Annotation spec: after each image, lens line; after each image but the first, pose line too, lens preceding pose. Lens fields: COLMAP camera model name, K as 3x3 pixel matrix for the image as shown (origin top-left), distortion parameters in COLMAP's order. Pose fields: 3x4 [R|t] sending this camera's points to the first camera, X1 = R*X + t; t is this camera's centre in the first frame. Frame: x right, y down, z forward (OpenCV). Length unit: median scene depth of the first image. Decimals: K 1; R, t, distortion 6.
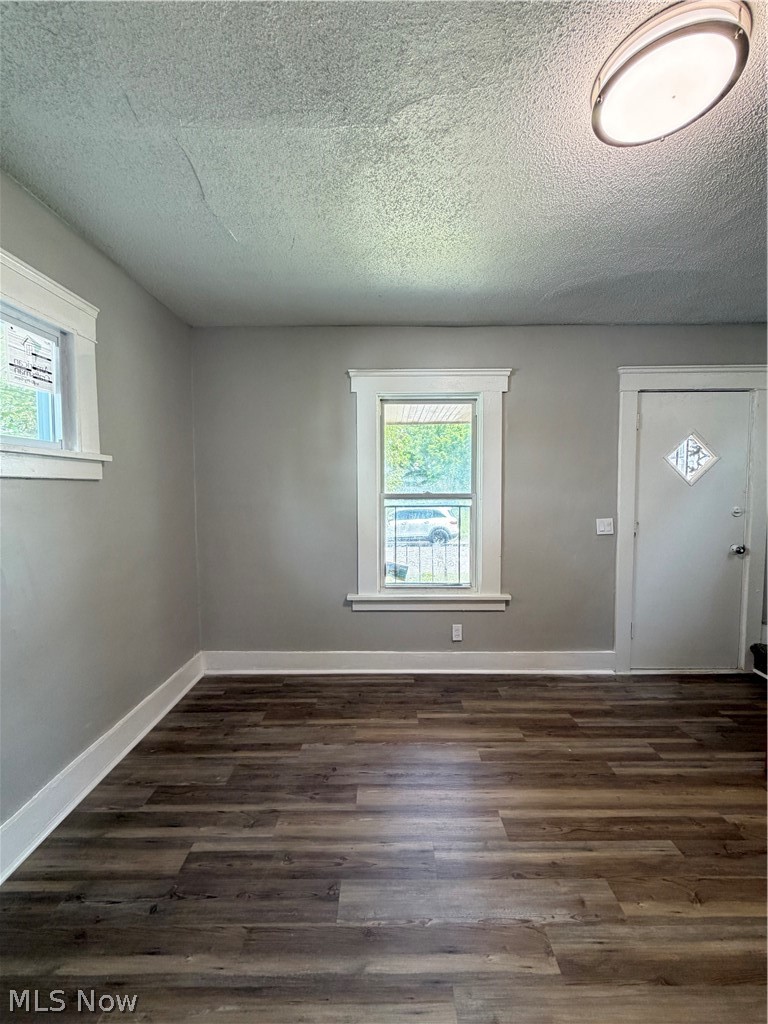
lens RADIAL K [[411.0, 0, 379.0], [0, 411.0, 515.0], [0, 0, 1]] dist [-0.000036, 0.000648]
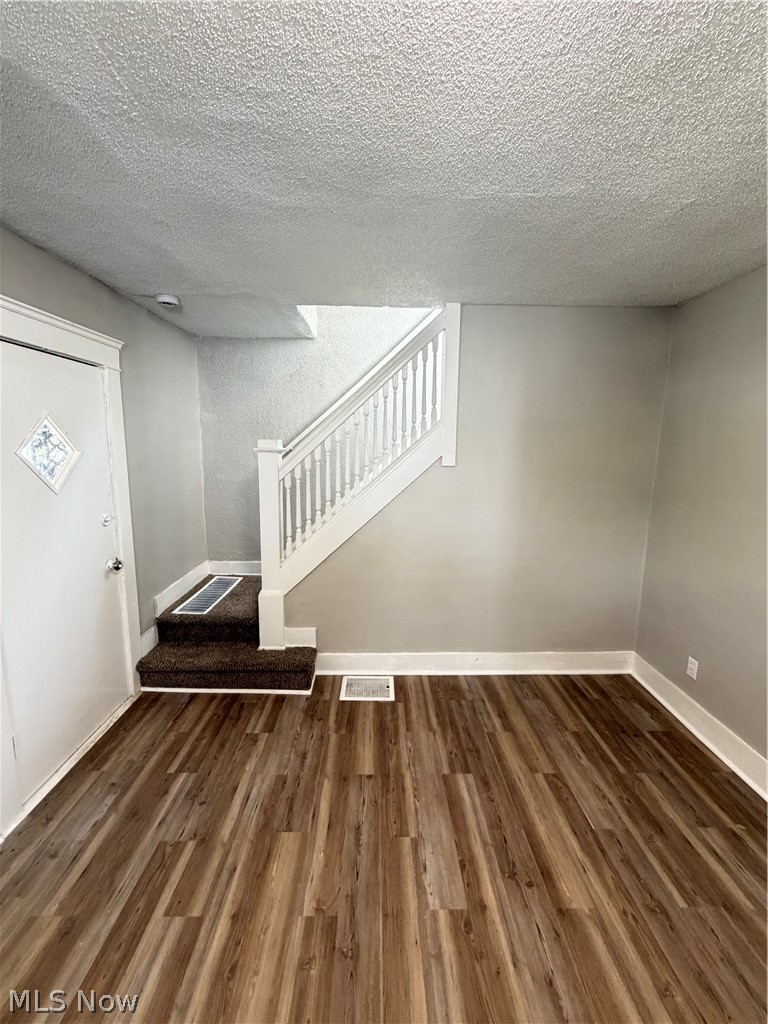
lens RADIAL K [[411.0, 0, 388.1], [0, 411.0, 505.8], [0, 0, 1]] dist [-0.000036, 0.000648]
pose [[-0.030904, -0.150509, 0.988125, 0.082735], [0.047472, 0.987261, 0.151862, -0.153633], [-0.998394, 0.051601, -0.023365, 0.558049]]
